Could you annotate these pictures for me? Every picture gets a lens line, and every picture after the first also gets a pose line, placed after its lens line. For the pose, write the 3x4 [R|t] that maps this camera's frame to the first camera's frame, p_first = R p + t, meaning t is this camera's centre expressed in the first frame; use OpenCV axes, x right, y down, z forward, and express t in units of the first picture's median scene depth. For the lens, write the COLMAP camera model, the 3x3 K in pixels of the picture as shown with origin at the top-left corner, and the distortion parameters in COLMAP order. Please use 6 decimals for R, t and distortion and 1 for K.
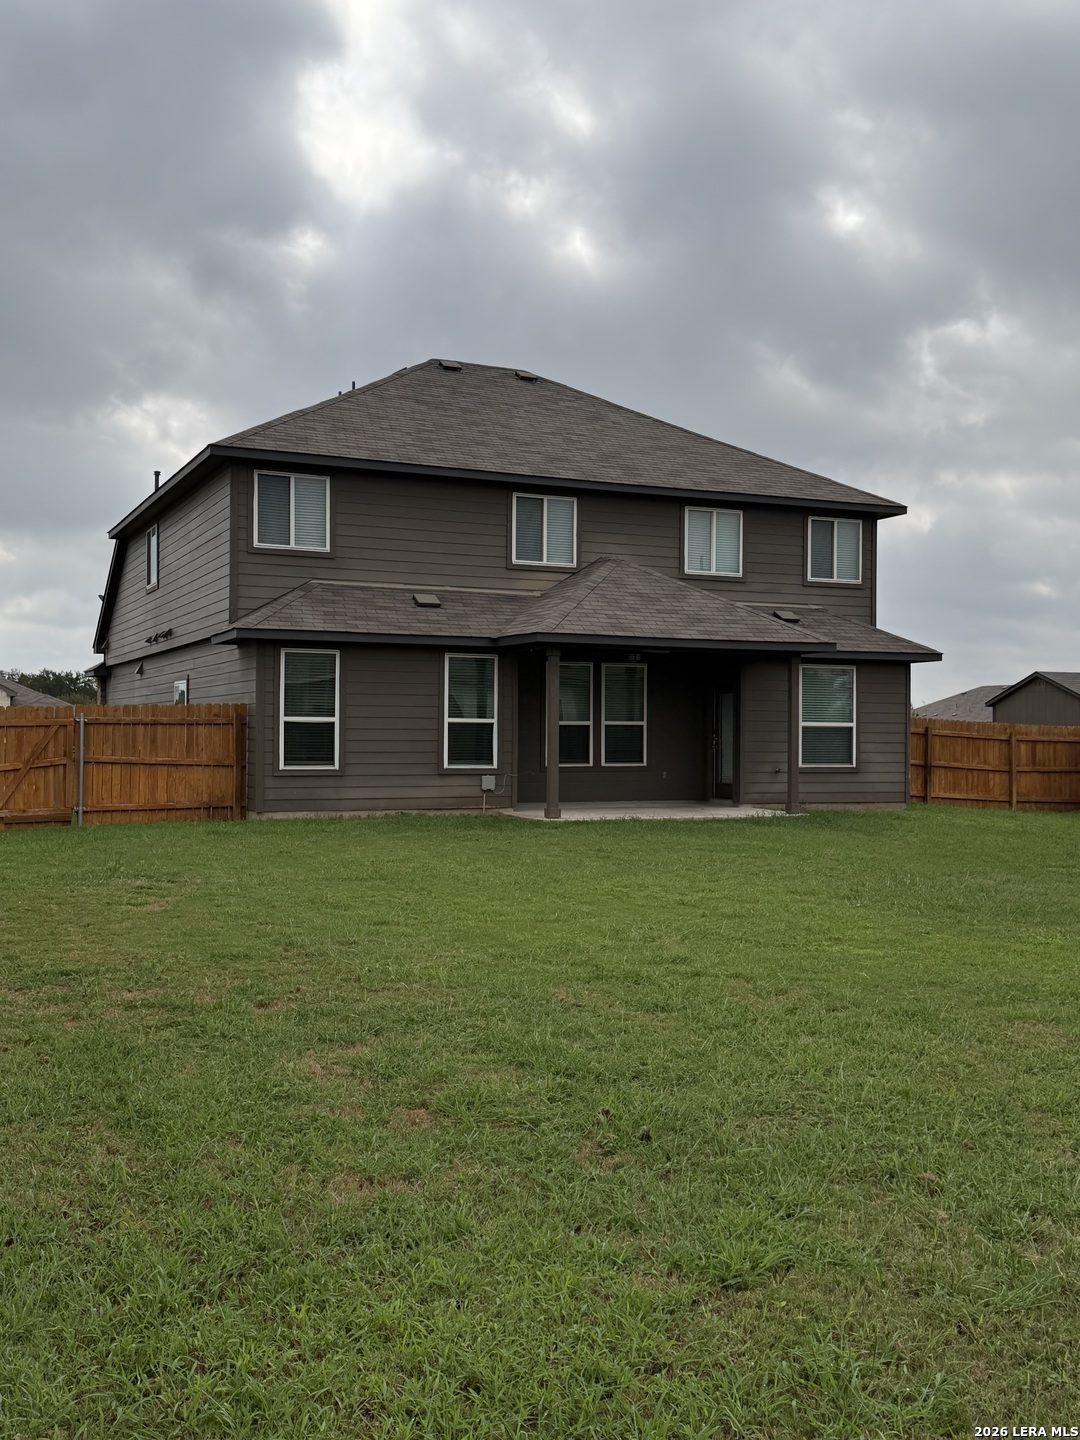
lens RADIAL K [[1449.5, 0, 543.4], [0, 1449.5, 721.0], [0, 0, 1]] dist [0.117503, 0.002249]
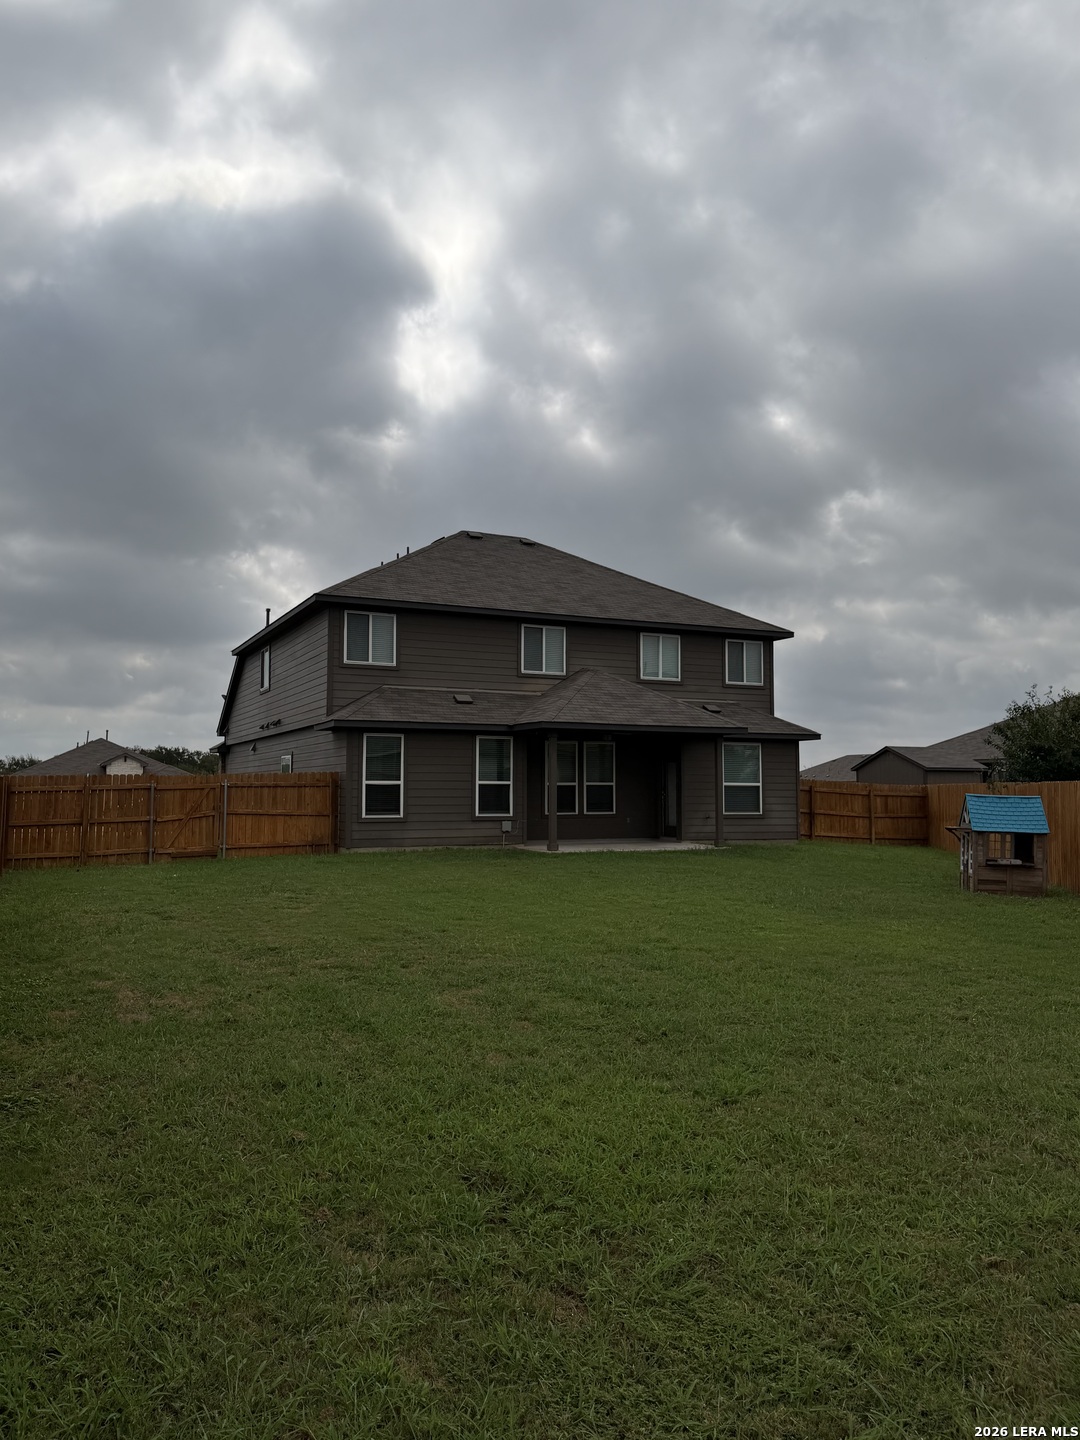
lens RADIAL K [[1062.8, 0, 540.0], [0, 1062.8, 720.0], [0, 0, 1]] dist [0.116096, -0.000256]
pose [[0.999914, -0.004229, 0.012437, -0.017072], [0.004938, 0.998332, -0.057517, -0.001344], [-0.012173, 0.057574, 0.998267, -0.050118]]
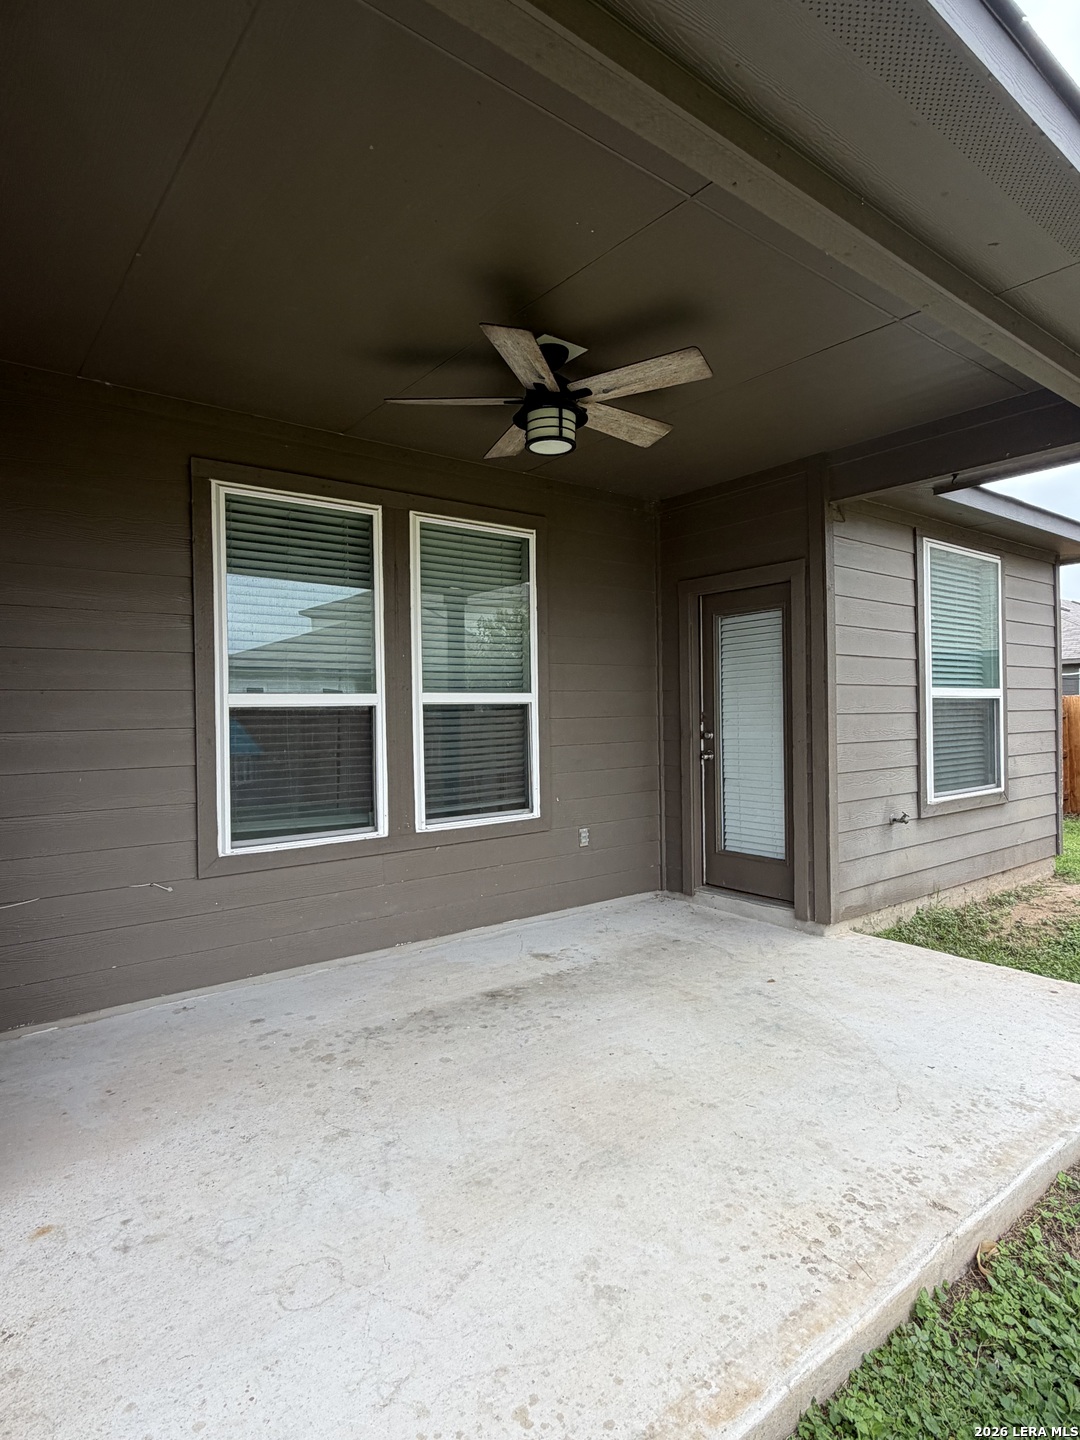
lens RADIAL K [[786.2, 0, 540.0], [0, 786.2, 720.0], [0, 0, 1]] dist [0.000084, 0.000073]
pose [[0.972518, -0.024011, 0.231585, 0.029541], [0.019933, 0.999603, 0.019935, 0.003462], [-0.231972, -0.014771, 0.972610, 0.898464]]
